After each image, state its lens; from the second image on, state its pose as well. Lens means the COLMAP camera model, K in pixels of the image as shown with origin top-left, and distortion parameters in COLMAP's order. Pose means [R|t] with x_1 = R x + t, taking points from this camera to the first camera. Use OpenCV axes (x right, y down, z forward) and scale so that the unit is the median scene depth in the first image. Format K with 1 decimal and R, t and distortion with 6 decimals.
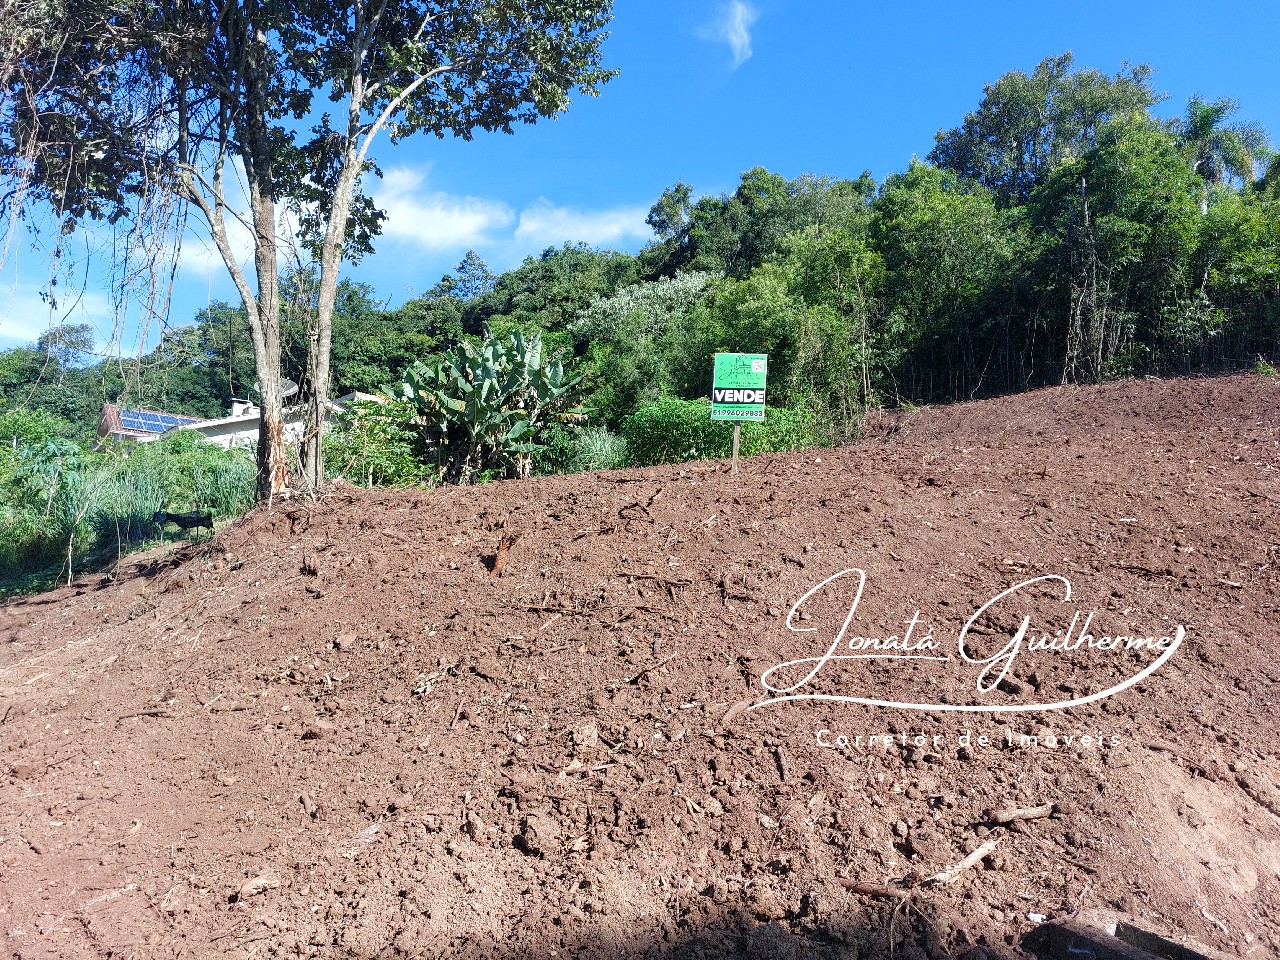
lens RADIAL K [[931.6, 0, 640.0], [0, 931.6, 480.0], [0, 0, 1]] dist [0.107330, -0.140239]
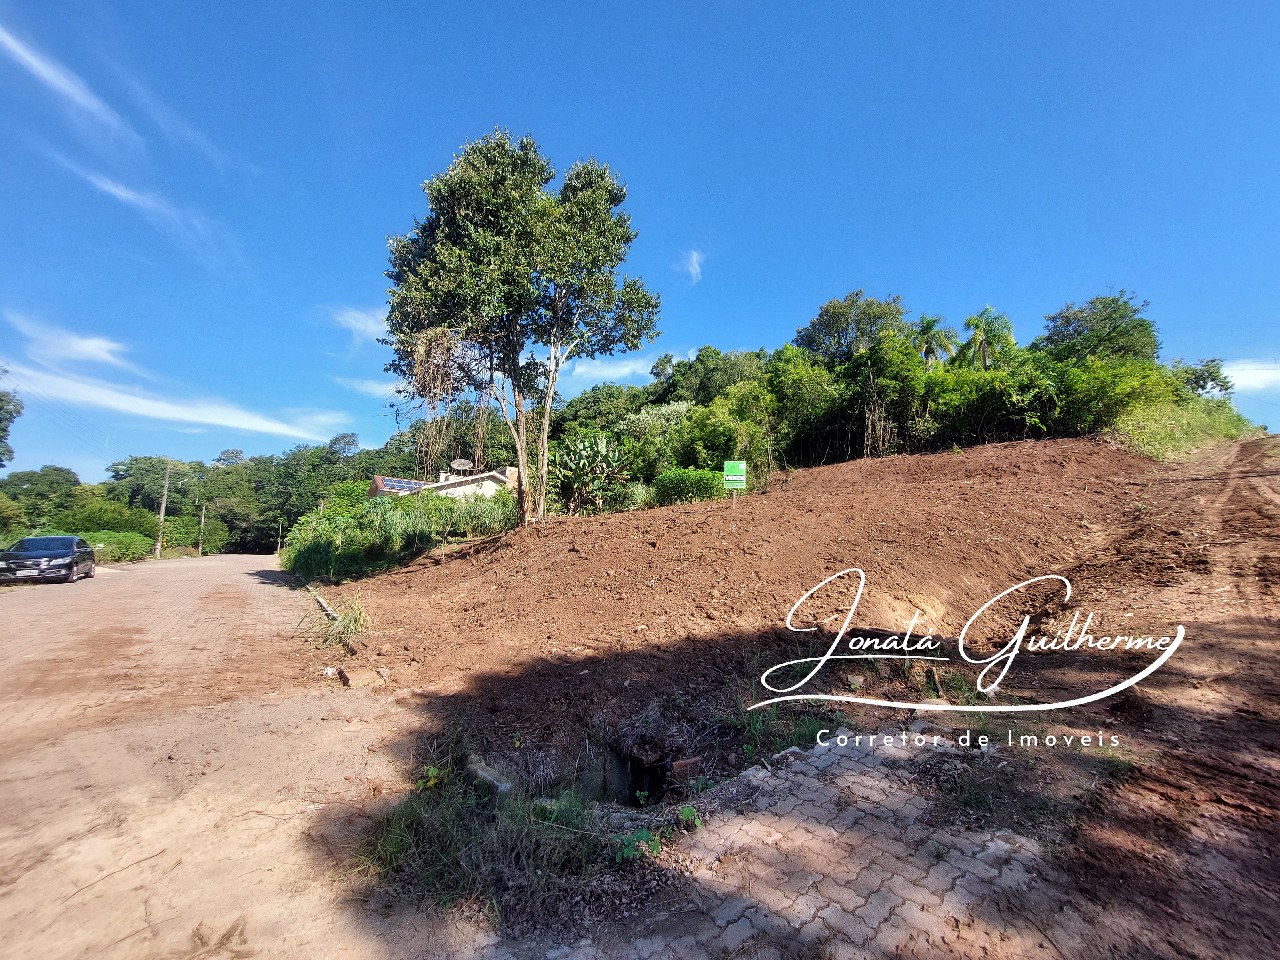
lens RADIAL K [[523.9, 0, 648.8], [0, 523.9, 474.6], [0, 0, 1]] dist [-0.014486, -0.000595]
pose [[0.999570, -0.021912, 0.019484, -0.048422], [0.023071, 0.997846, -0.061404, -0.005467], [-0.018097, 0.061827, 0.997923, -0.130399]]
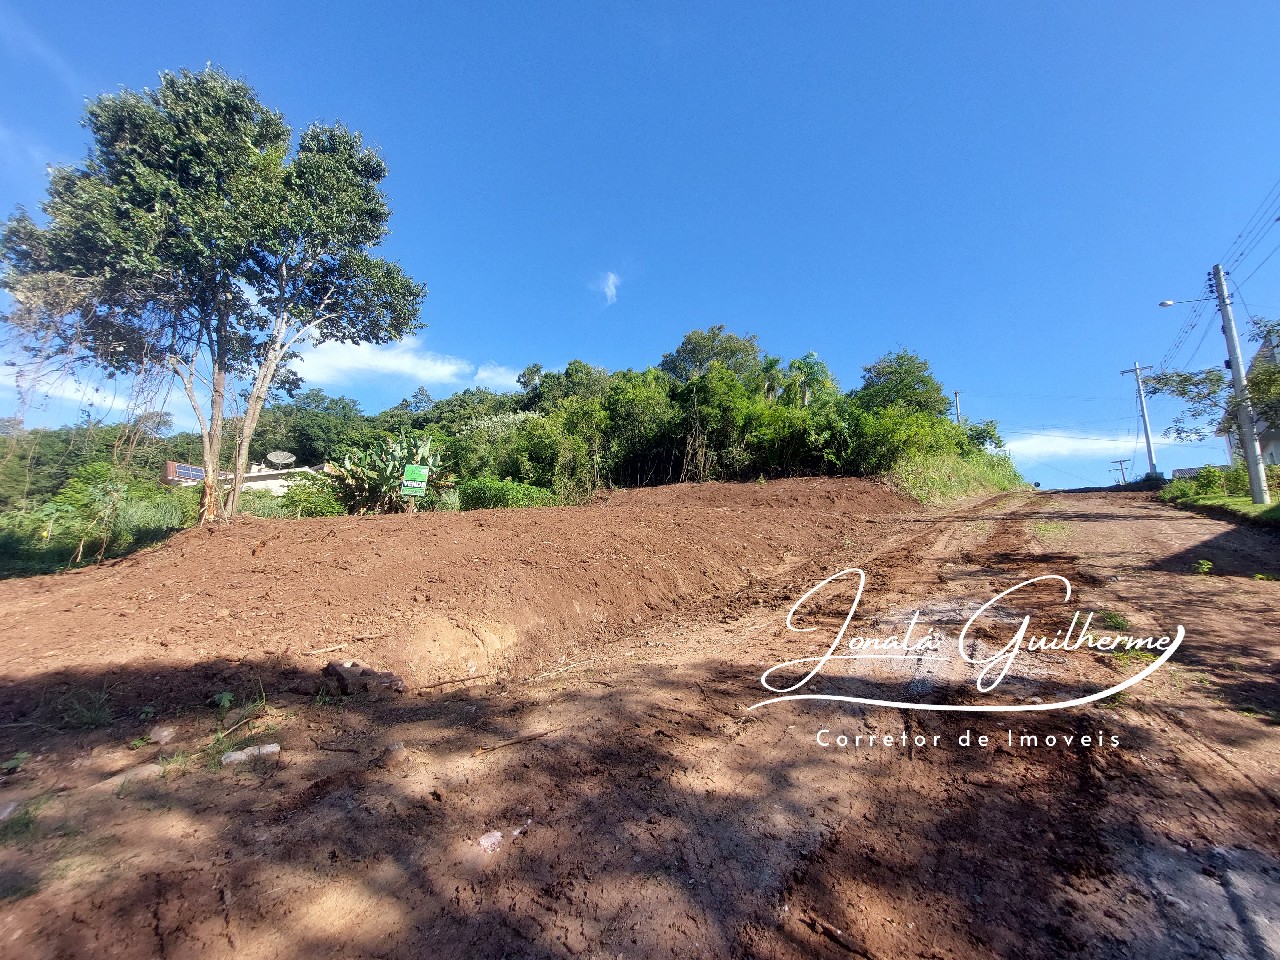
lens RADIAL K [[523.9, 0, 648.8], [0, 523.9, 474.6], [0, 0, 1]] dist [-0.014486, -0.000595]
pose [[0.974886, 0.058803, 0.214802, 0.121354], [-0.038832, 0.994620, -0.096042, -0.003550], [-0.219294, 0.085289, 0.971924, -0.116670]]
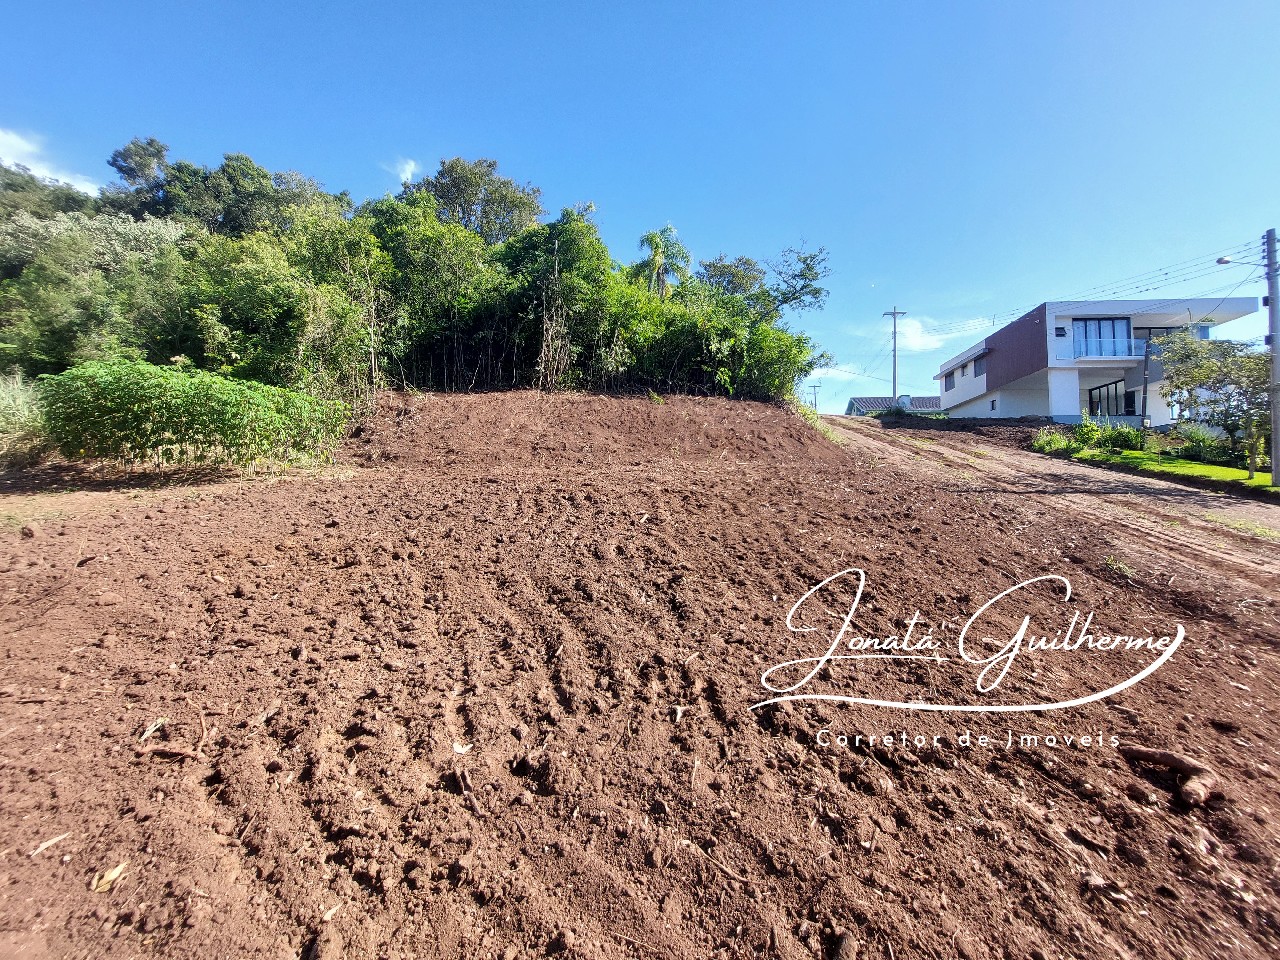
lens RADIAL K [[512.8, 0, 655.8], [0, 512.8, 480.9], [0, 0, 1]] dist [-0.019320, -0.000518]
pose [[0.680578, -0.019392, 0.732419, 0.023217], [-0.072246, 0.993002, 0.093424, -0.053385], [-0.729105, -0.116497, 0.674415, 0.361278]]
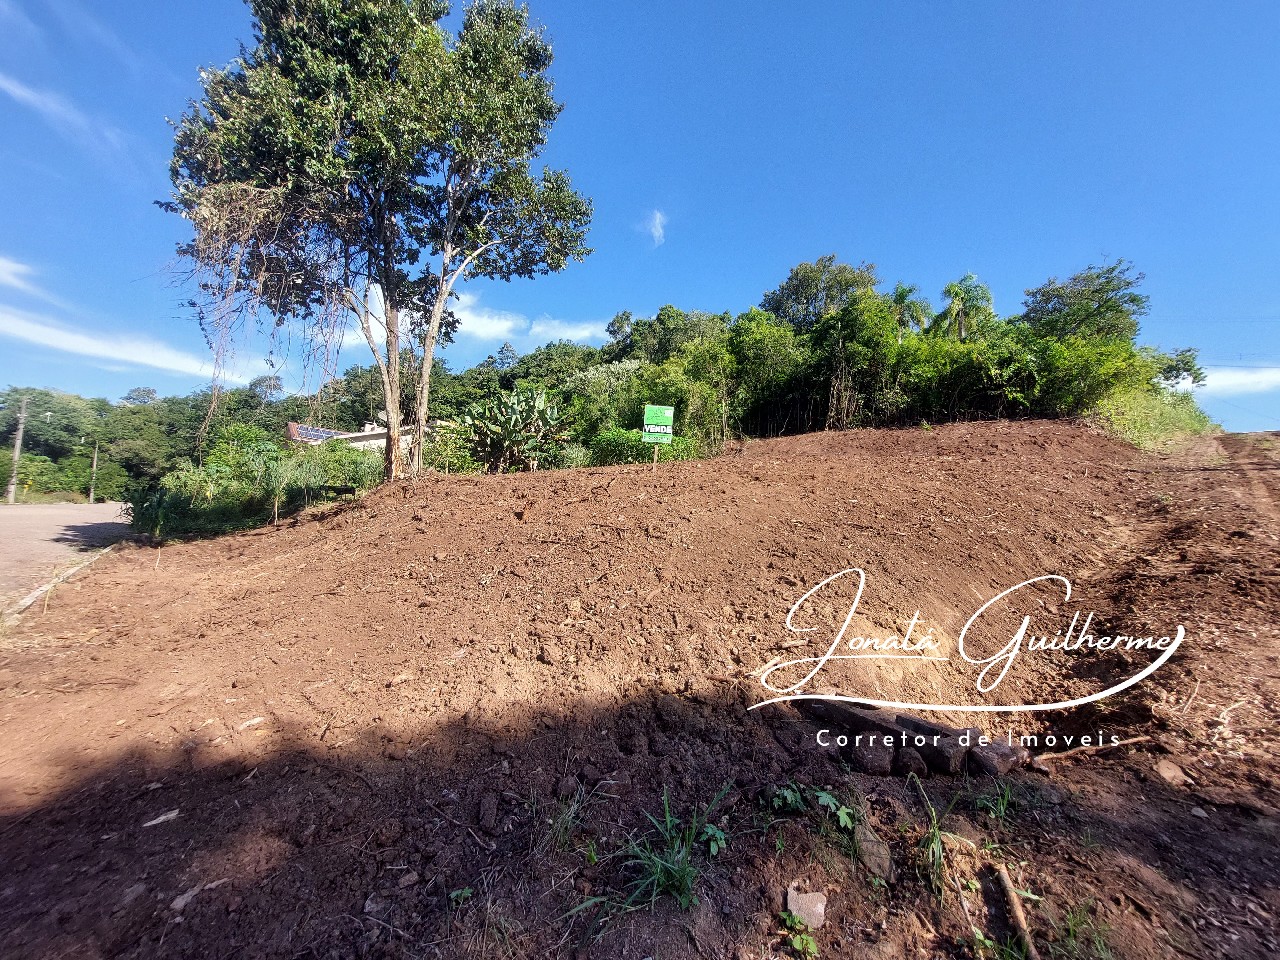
lens RADIAL K [[526.3, 0, 644.5], [0, 526.3, 479.6], [0, 0, 1]] dist [-0.016879, 0.000045]
pose [[0.995722, 0.027423, 0.088232, -0.002599], [-0.028066, 0.999588, 0.006059, 0.001033], [-0.088030, -0.008509, 0.996081, -0.009960]]
